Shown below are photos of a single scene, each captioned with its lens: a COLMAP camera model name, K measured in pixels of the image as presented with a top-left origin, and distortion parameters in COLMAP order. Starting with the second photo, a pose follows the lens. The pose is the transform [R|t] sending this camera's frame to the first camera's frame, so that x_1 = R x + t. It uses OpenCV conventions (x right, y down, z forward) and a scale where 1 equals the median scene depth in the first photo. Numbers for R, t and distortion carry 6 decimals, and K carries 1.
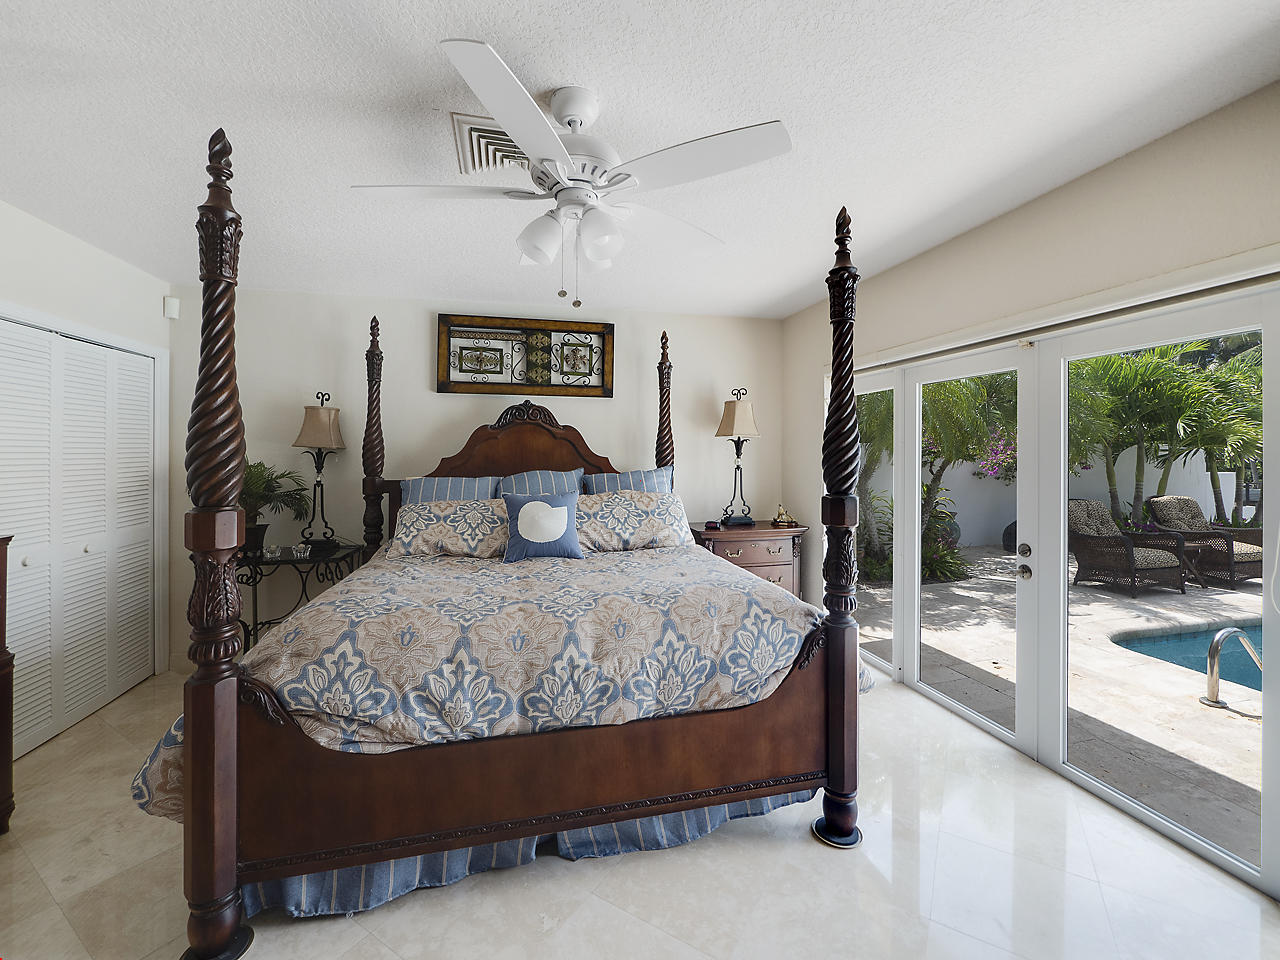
lens RADIAL K [[539.0, 0, 644.4], [0, 539.0, 458.5], [0, 0, 1]] dist [-0.010362, 0.003651]
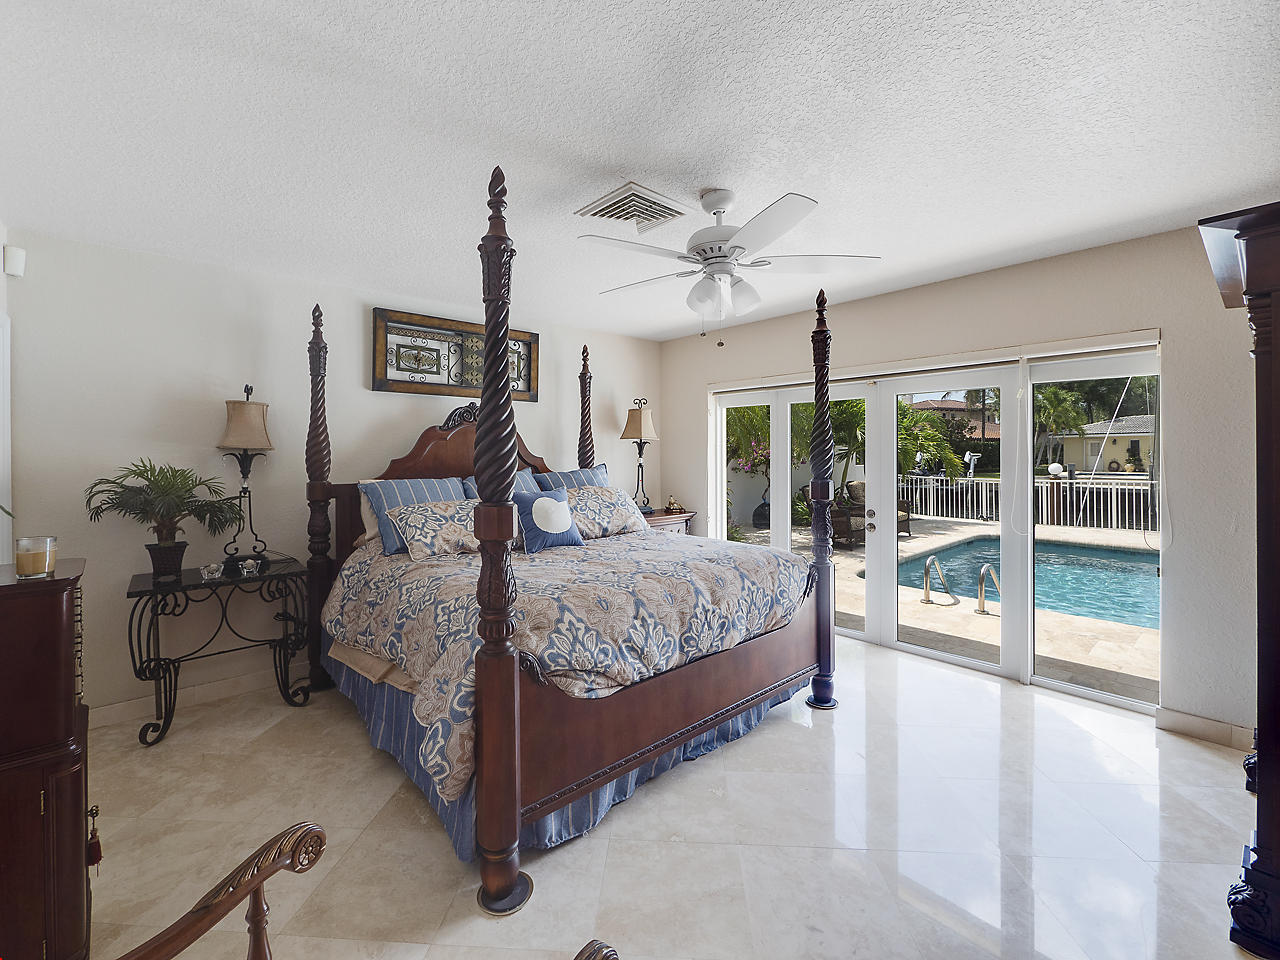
lens RADIAL K [[539.0, 0, 644.4], [0, 539.0, 458.5], [0, 0, 1]] dist [-0.010362, 0.003651]
pose [[0.884682, -0.009032, 0.466108, -0.542000], [0.009177, 0.999956, 0.001959, -0.000652], [-0.466105, 0.002544, 0.884726, -0.077609]]
